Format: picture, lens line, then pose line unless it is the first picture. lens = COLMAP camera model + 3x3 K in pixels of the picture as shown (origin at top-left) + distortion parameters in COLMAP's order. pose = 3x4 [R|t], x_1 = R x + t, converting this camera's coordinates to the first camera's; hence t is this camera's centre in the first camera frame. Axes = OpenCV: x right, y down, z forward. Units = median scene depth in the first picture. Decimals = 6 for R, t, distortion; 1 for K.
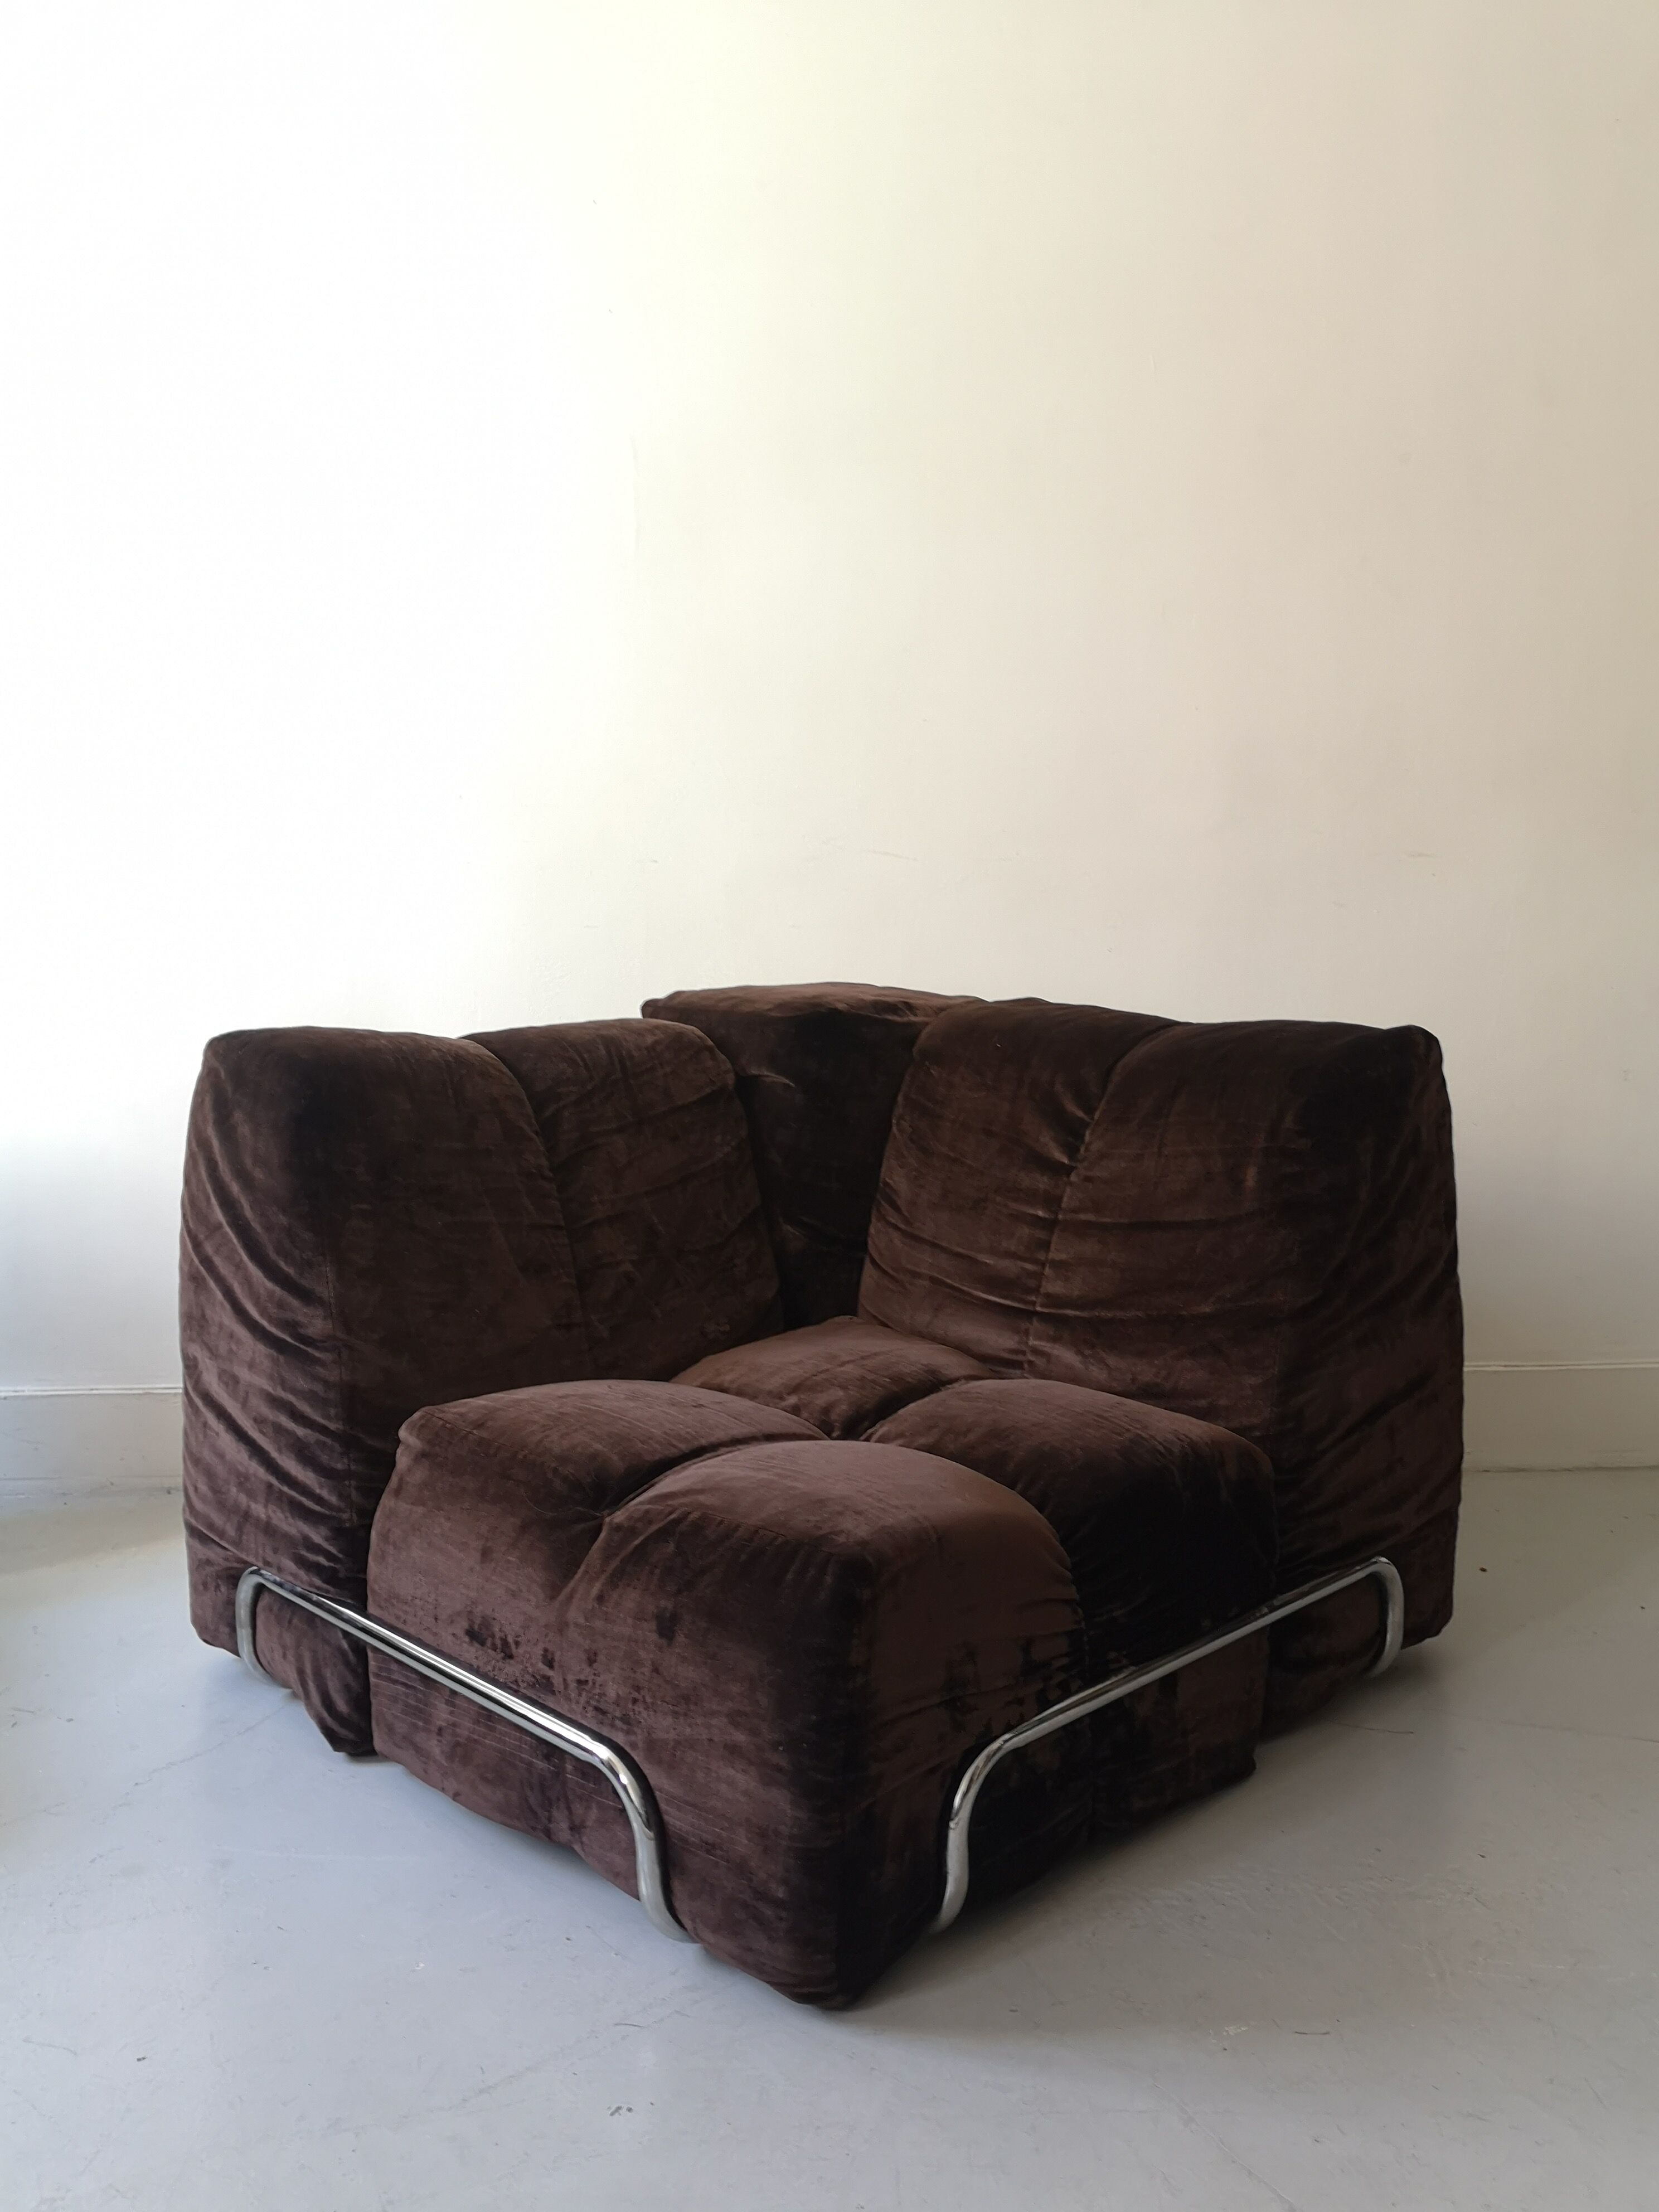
lens RADIAL K [[1775.7, 0, 785.3], [0, 1775.7, 1182.6], [0, 0, 1]] dist [0.039247, -0.142548]
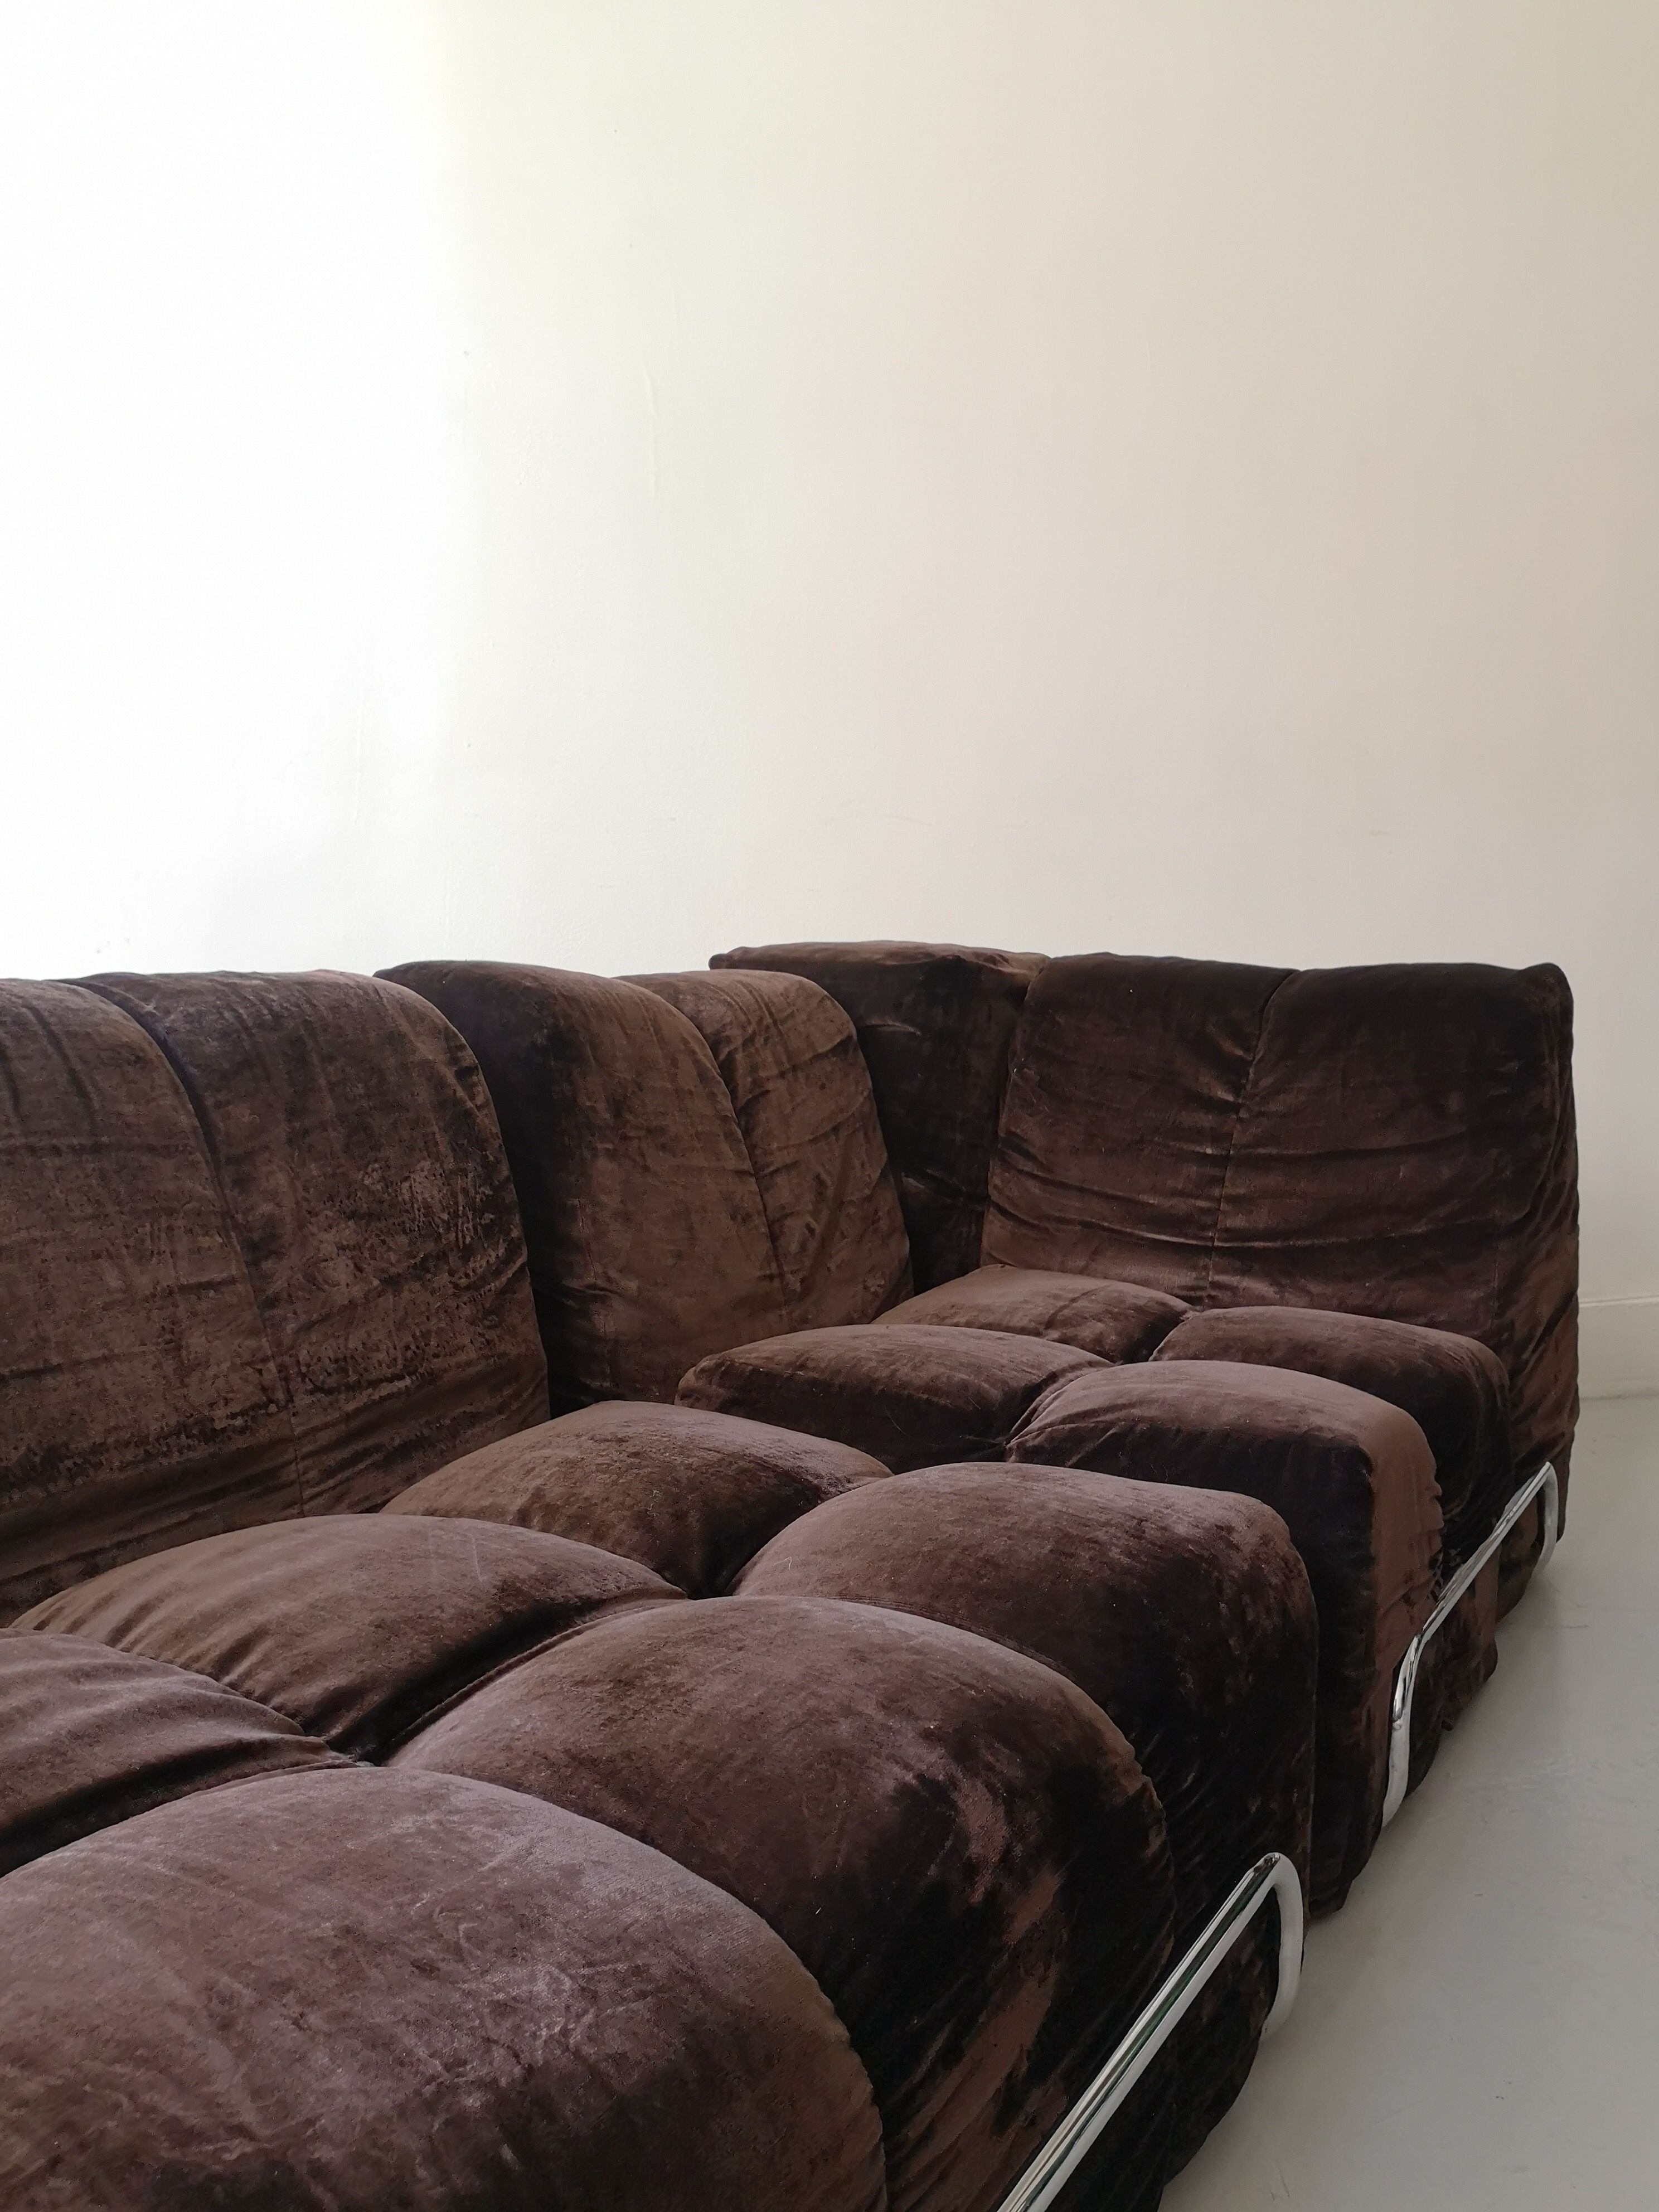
lens RADIAL K [[1775.7, 0, 785.3], [0, 1775.7, 1182.6], [0, 0, 1]] dist [0.039247, -0.142548]
pose [[0.968871, -0.023323, 0.246464, -0.339441], [0.029187, 0.999371, -0.020163, 0.048727], [-0.245838, 0.026729, 0.968942, 0.078816]]
